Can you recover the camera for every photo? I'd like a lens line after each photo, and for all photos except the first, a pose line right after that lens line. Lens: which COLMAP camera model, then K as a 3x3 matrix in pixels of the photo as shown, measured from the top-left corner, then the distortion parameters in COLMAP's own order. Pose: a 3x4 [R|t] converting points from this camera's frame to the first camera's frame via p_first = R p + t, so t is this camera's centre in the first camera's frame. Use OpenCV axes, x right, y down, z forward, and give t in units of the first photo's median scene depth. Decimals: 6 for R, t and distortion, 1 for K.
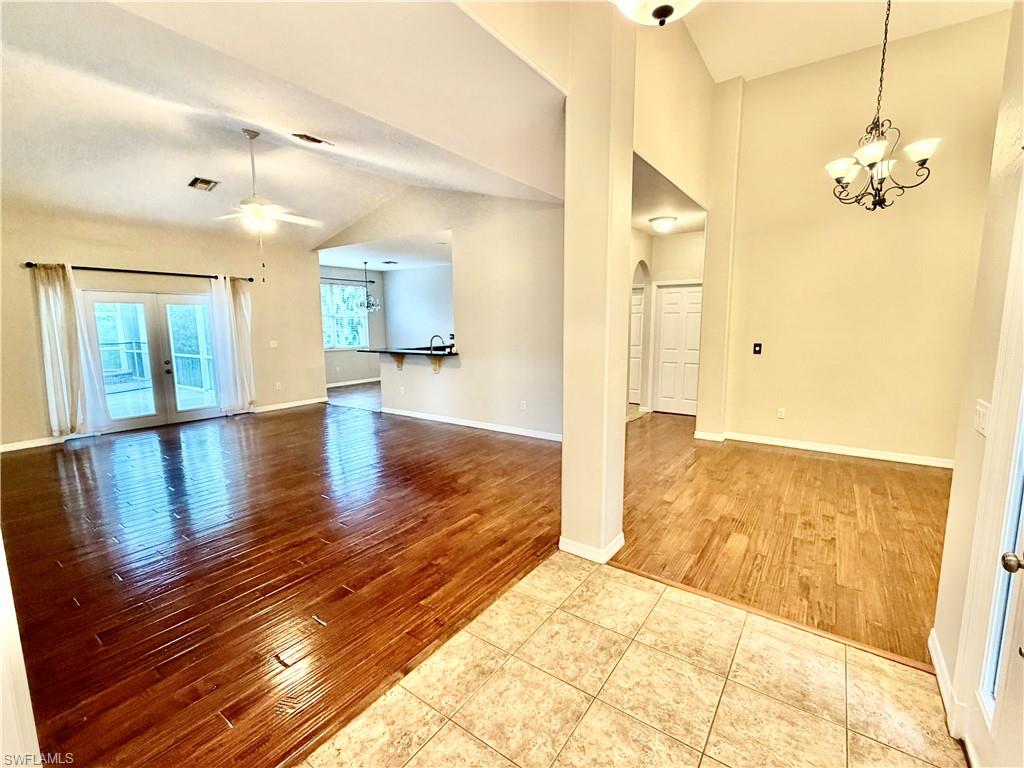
lens RADIAL K [[451.9, 0, 510.3], [0, 451.9, 383.2], [0, 0, 1]] dist [-0.001141, 0.000997]
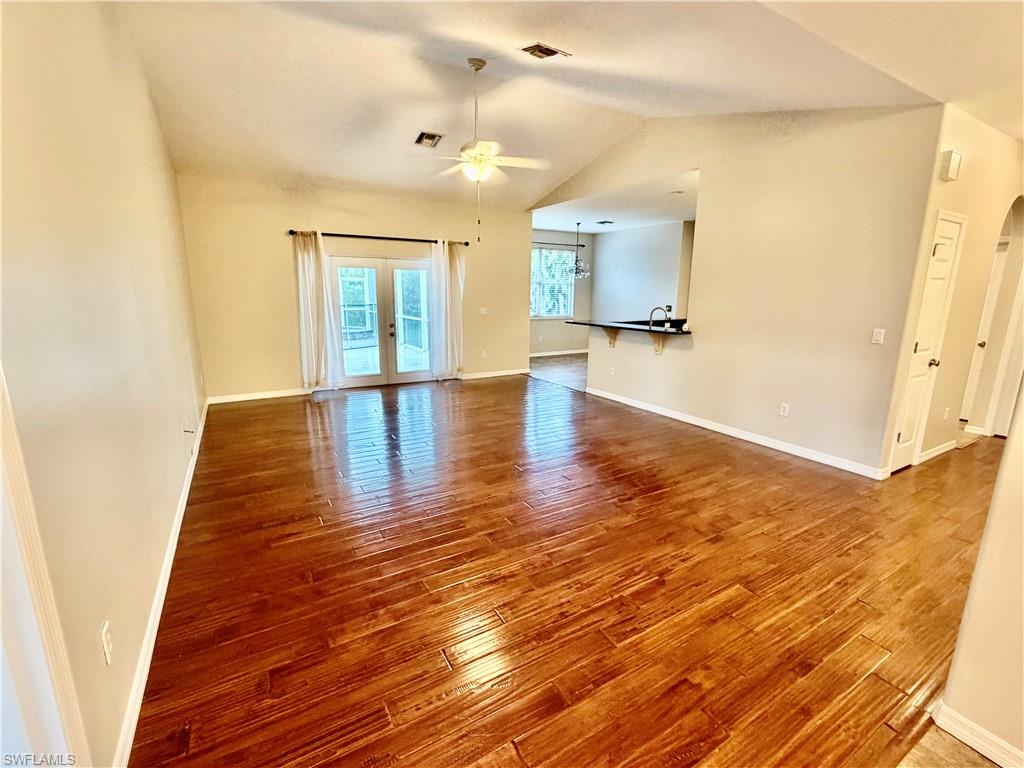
lens RADIAL K [[451.9, 0, 512.0], [0, 451.9, 383.2], [0, 0, 1]] dist [-0.001141, 0.000997]
pose [[0.914299, 0.098051, -0.392994, -0.082785], [-0.071059, 0.994038, 0.082693, -0.020308], [0.398759, -0.047681, 0.915815, 0.150920]]
